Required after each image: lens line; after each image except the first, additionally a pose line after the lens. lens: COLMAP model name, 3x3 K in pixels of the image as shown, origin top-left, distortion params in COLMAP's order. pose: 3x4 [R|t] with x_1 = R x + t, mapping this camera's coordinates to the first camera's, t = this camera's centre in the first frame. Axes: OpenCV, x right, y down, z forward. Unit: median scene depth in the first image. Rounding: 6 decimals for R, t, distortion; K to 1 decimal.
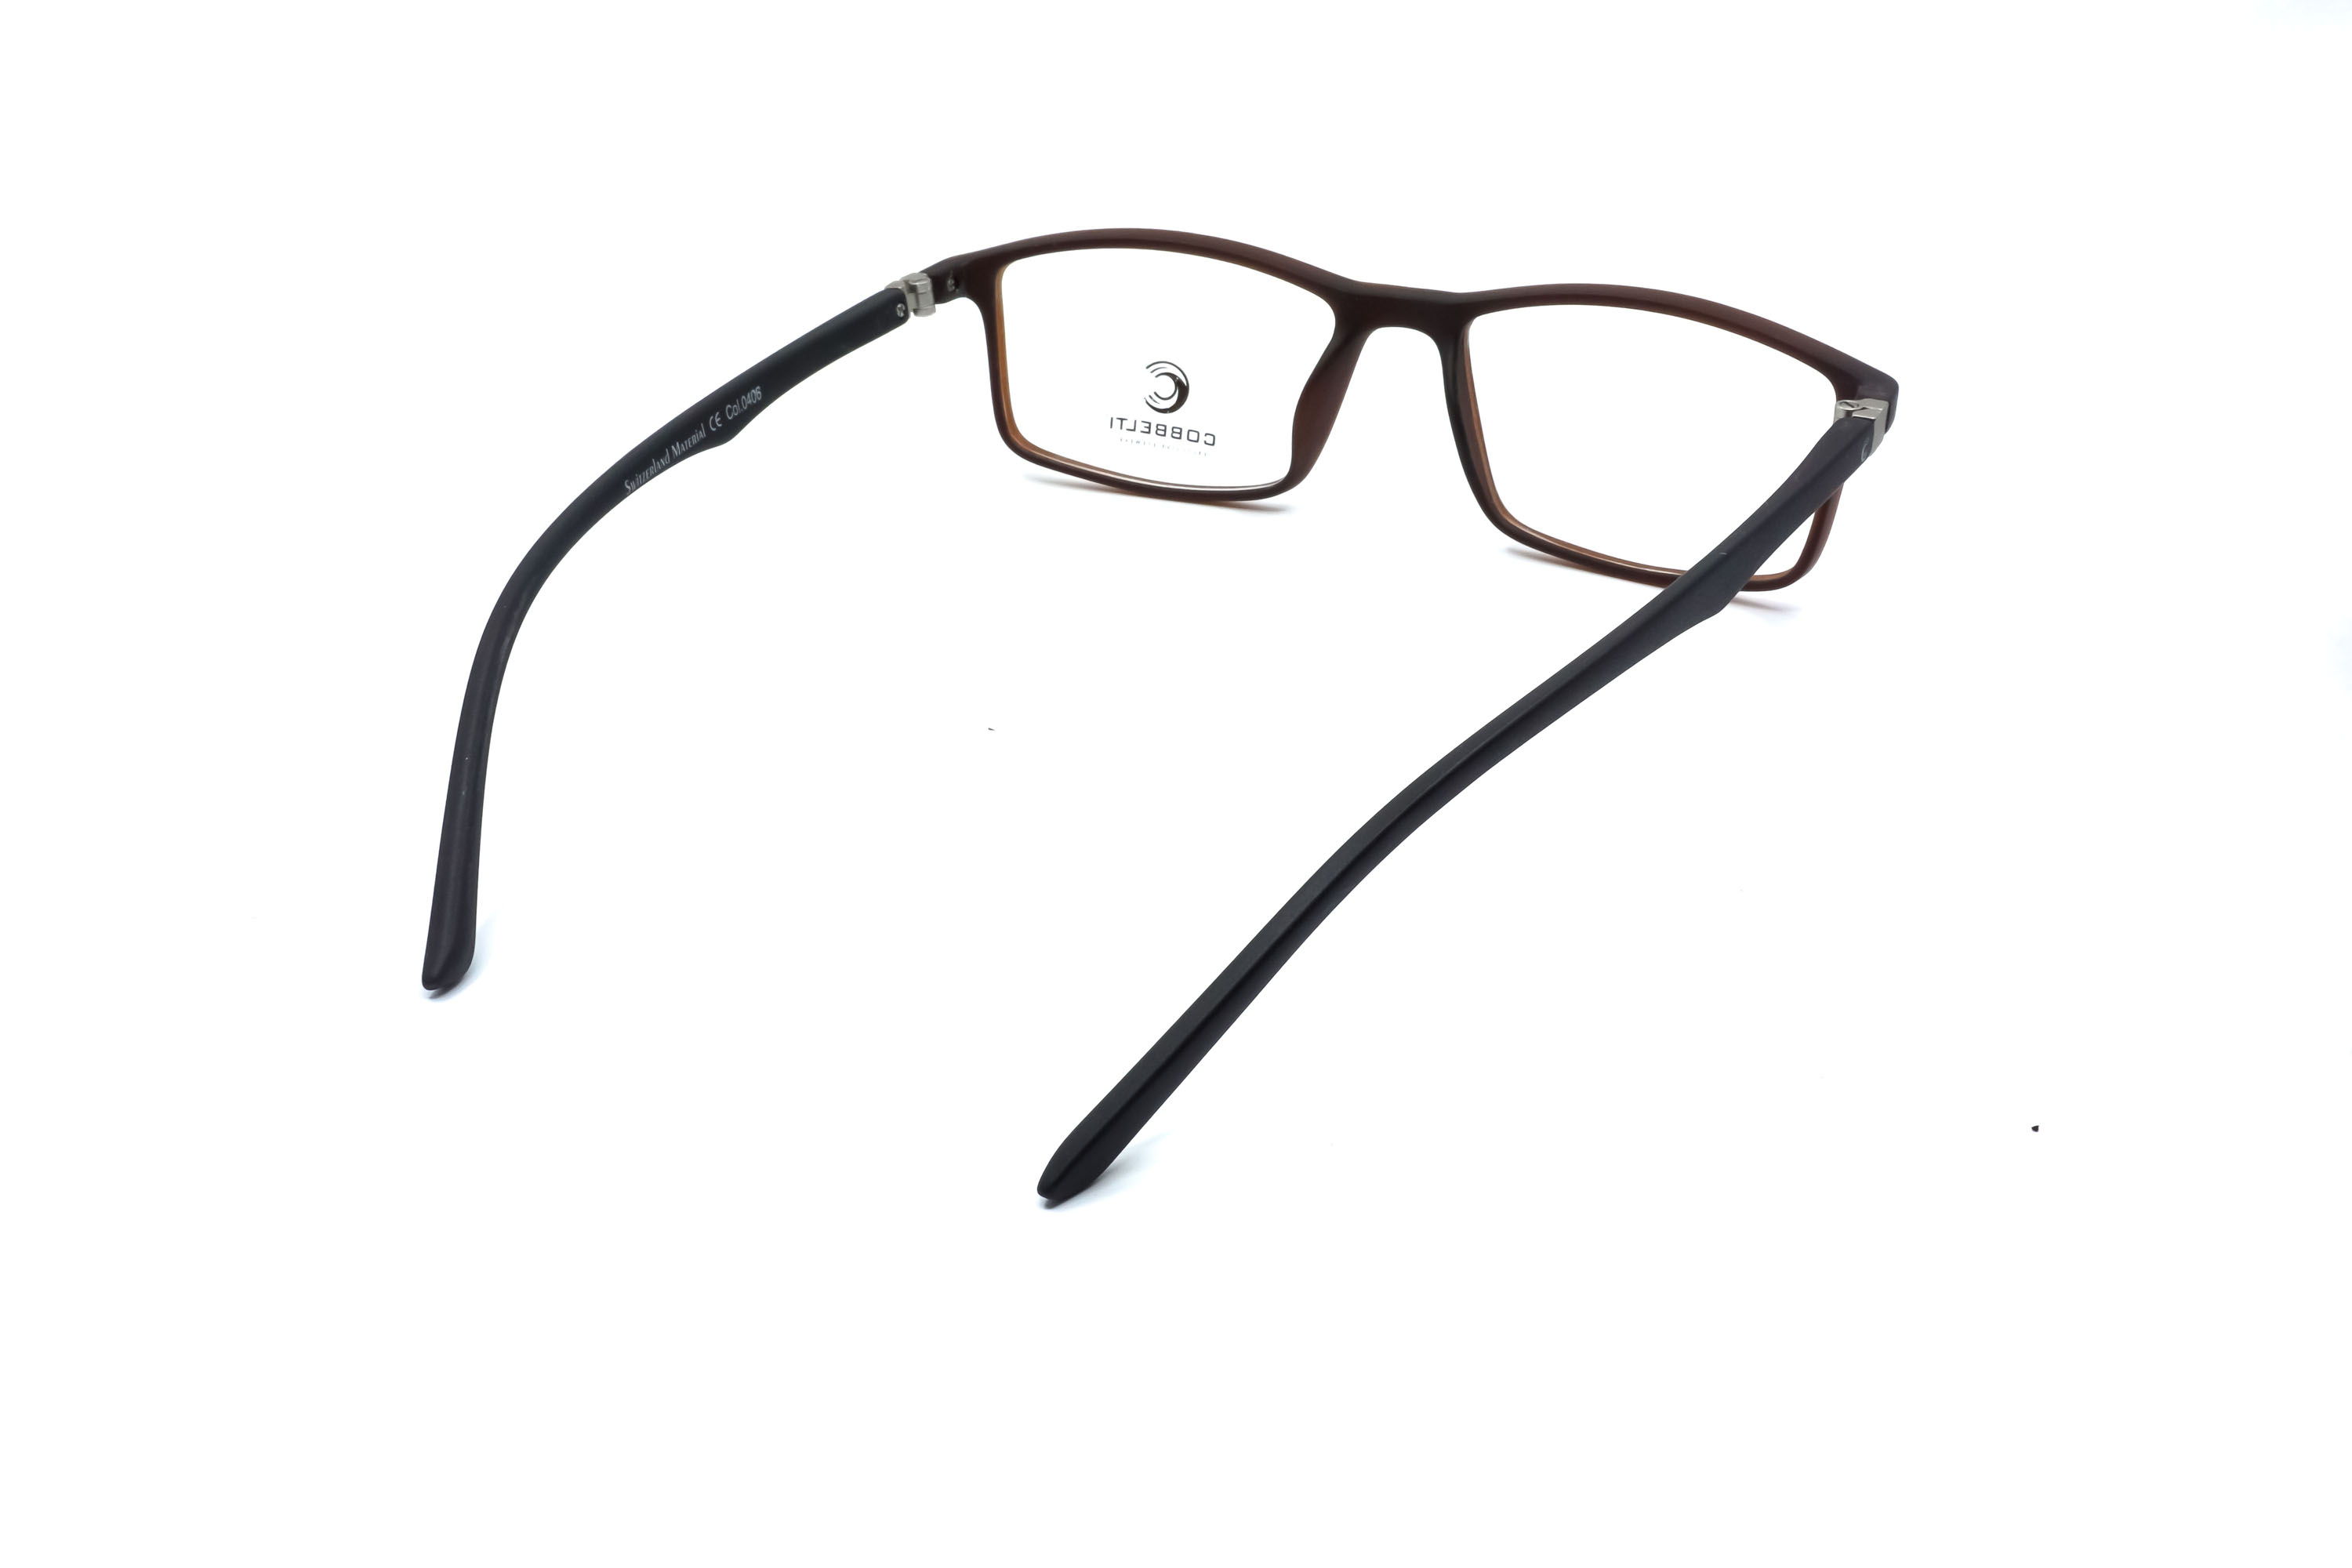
lens RADIAL K [[2570.5, 0, 1183.8], [0, 2570.5, 785.3], [0, 0, 1]] dist [0.001340, 0.000000]
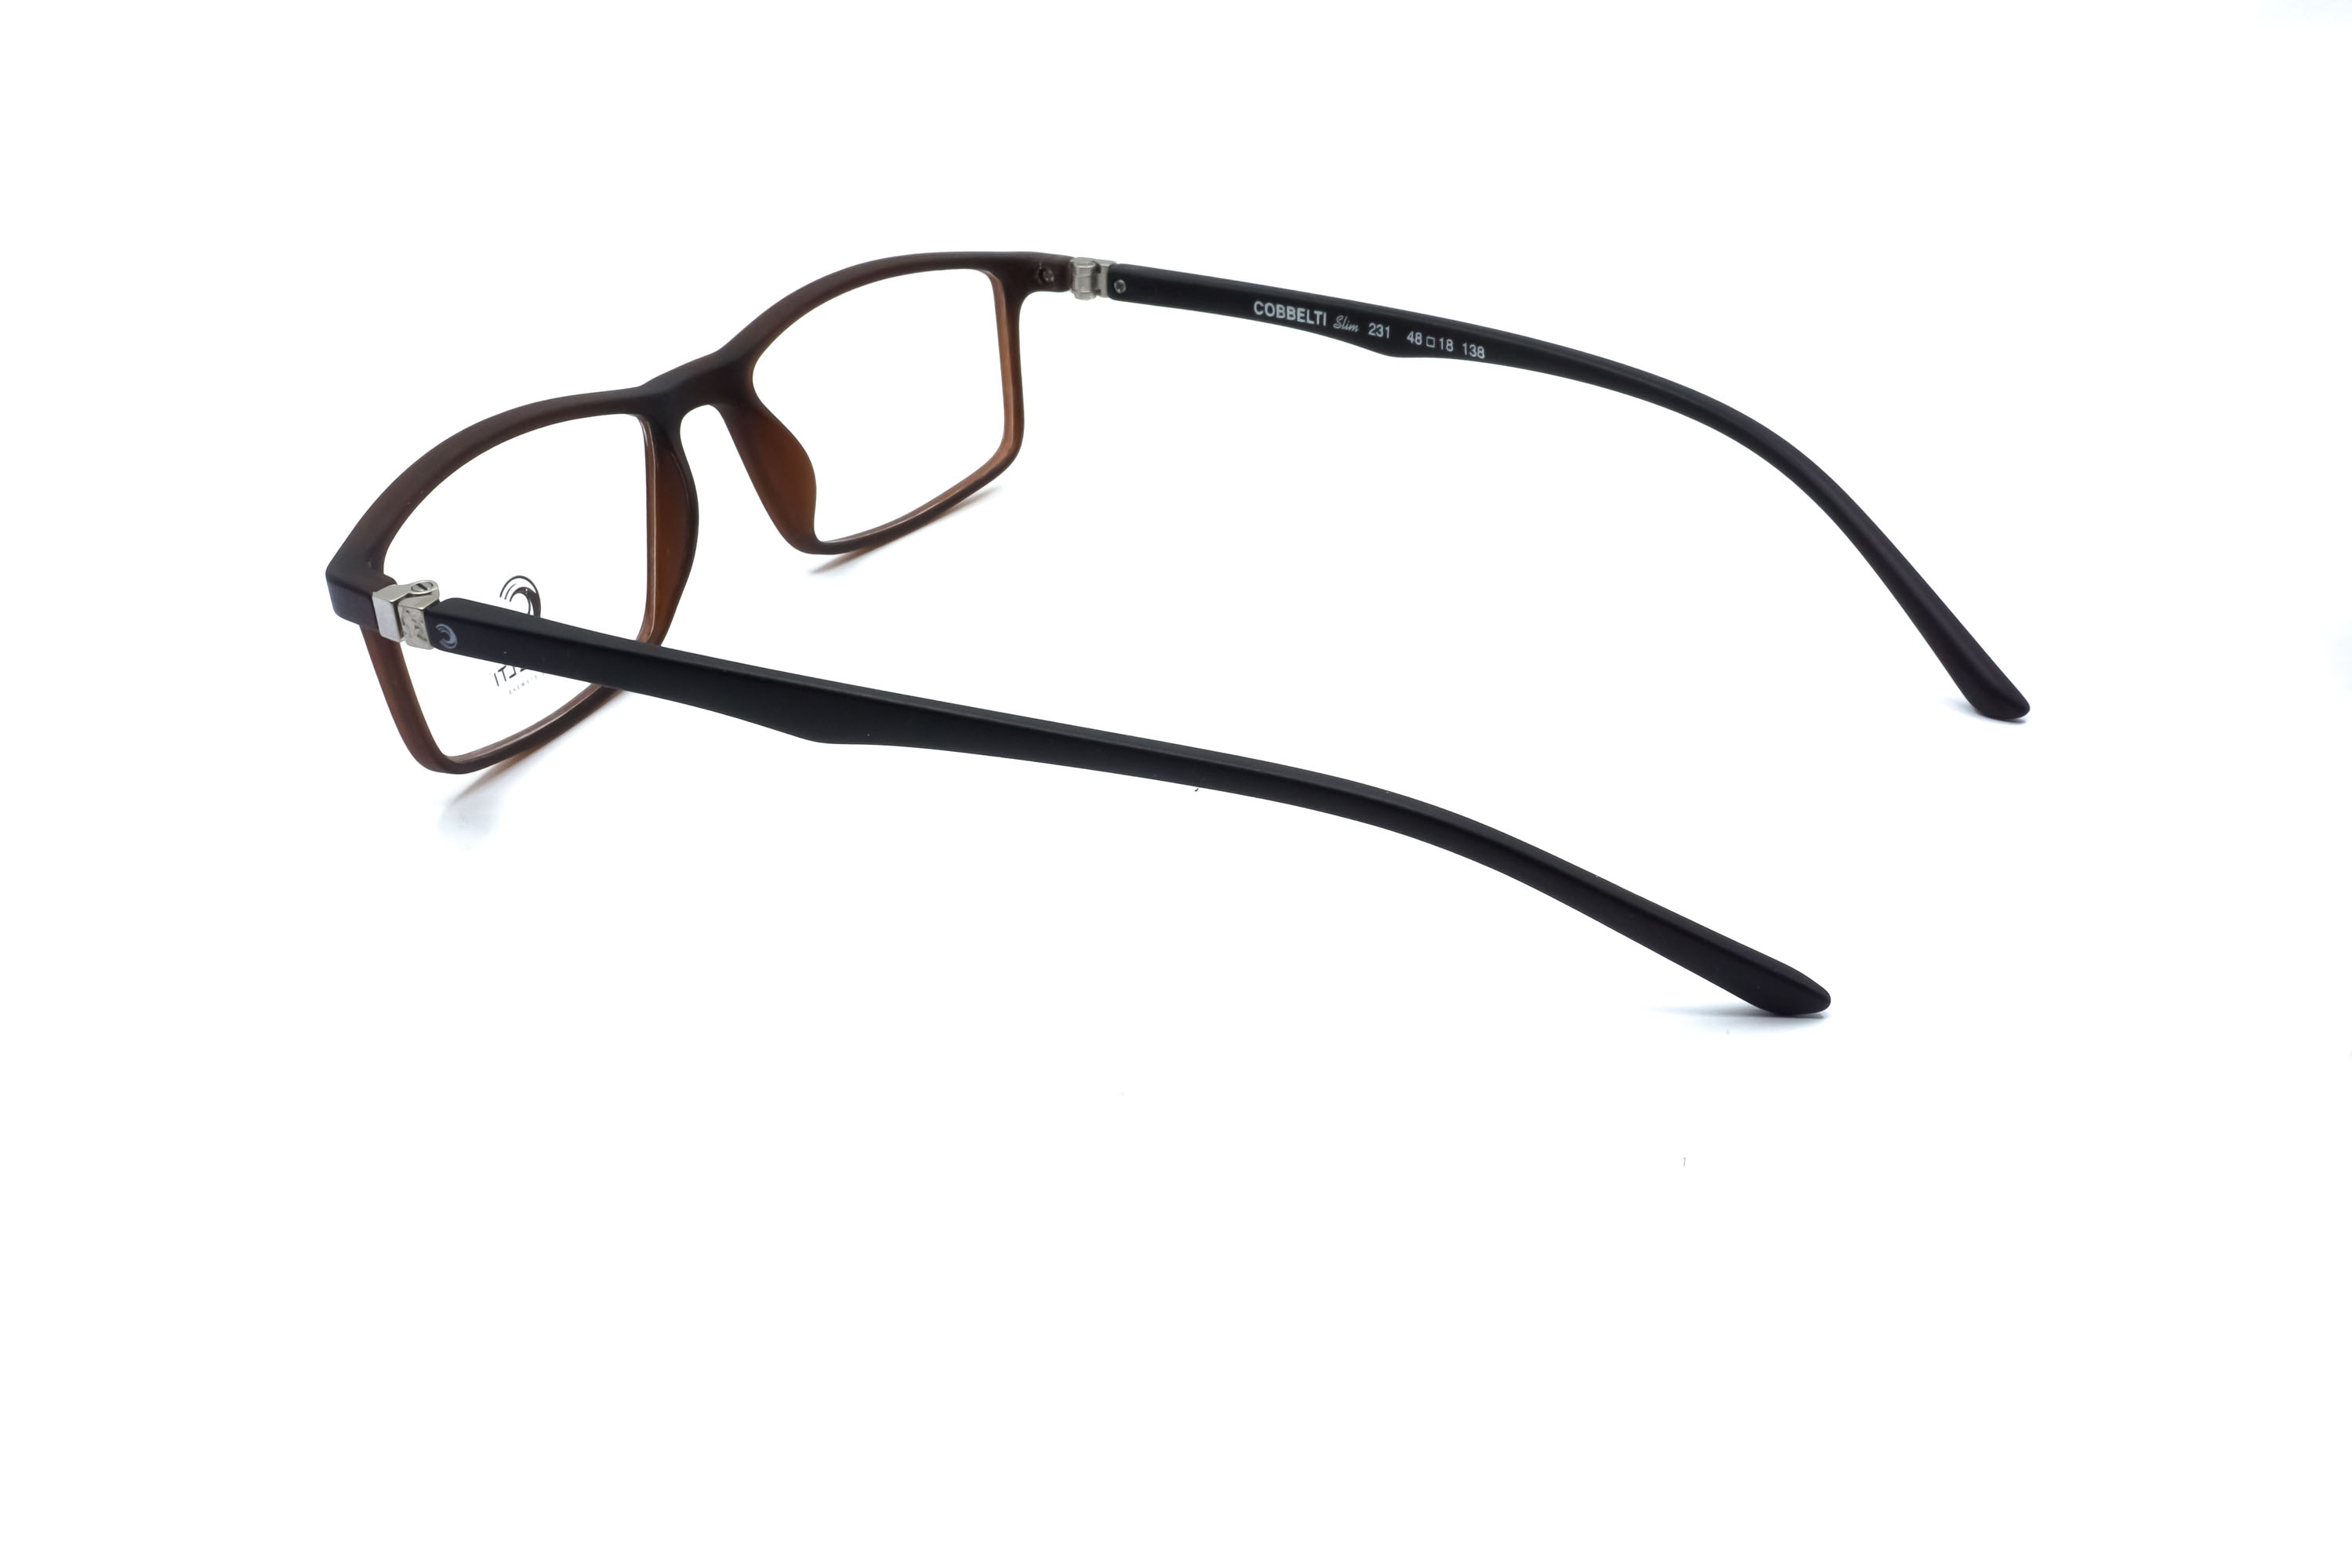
lens RADIAL K [[2570.5, 0, 1171.5], [0, 2570.5, 796.8], [0, 0, 1]] dist [0.001340, 0.000000]
pose [[0.008292, -0.430483, 0.902561, -0.787985], [0.478261, 0.794371, 0.374487, -0.320289], [-0.878178, 0.428555, 0.212470, 0.677832]]
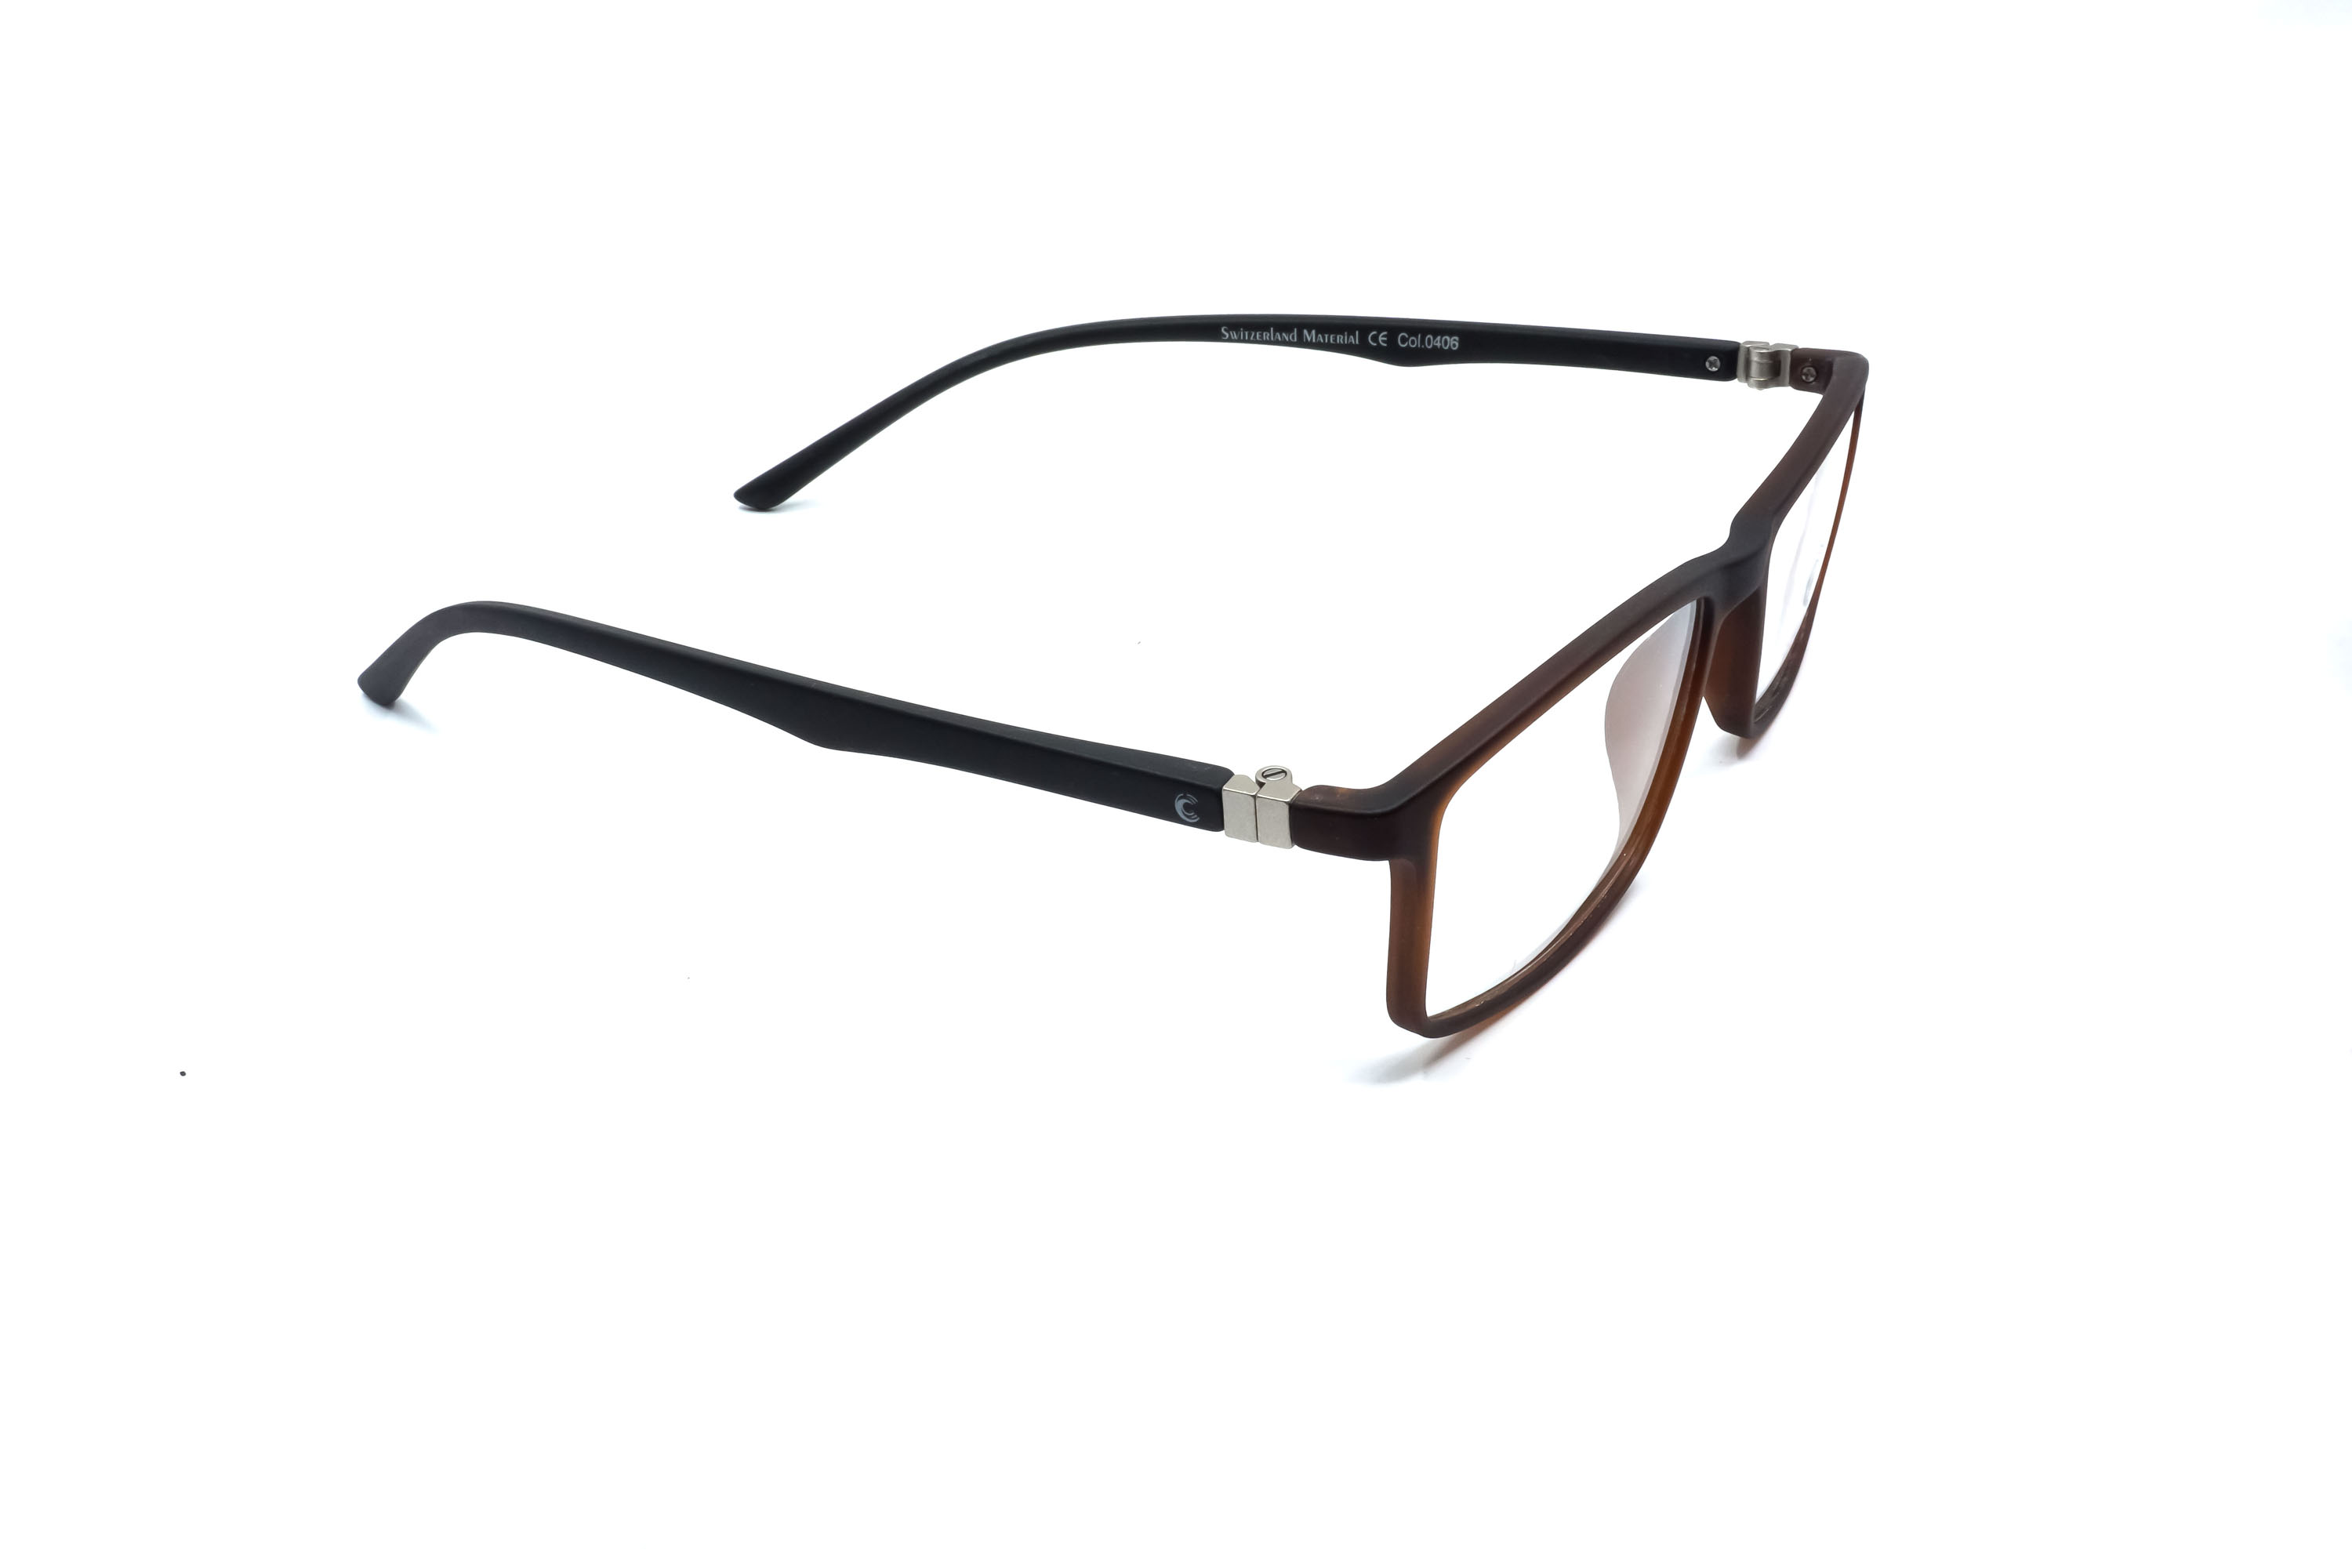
lens RADIAL K [[2570.5, 0, 1181.3], [0, 2570.5, 783.0], [0, 0, 1]] dist [0.001340, 0.000000]
pose [[-0.004172, 0.480181, -0.877159, 0.754257], [-0.426837, 0.792390, 0.435807, -0.379384], [0.904319, 0.376222, 0.201654, 0.690834]]
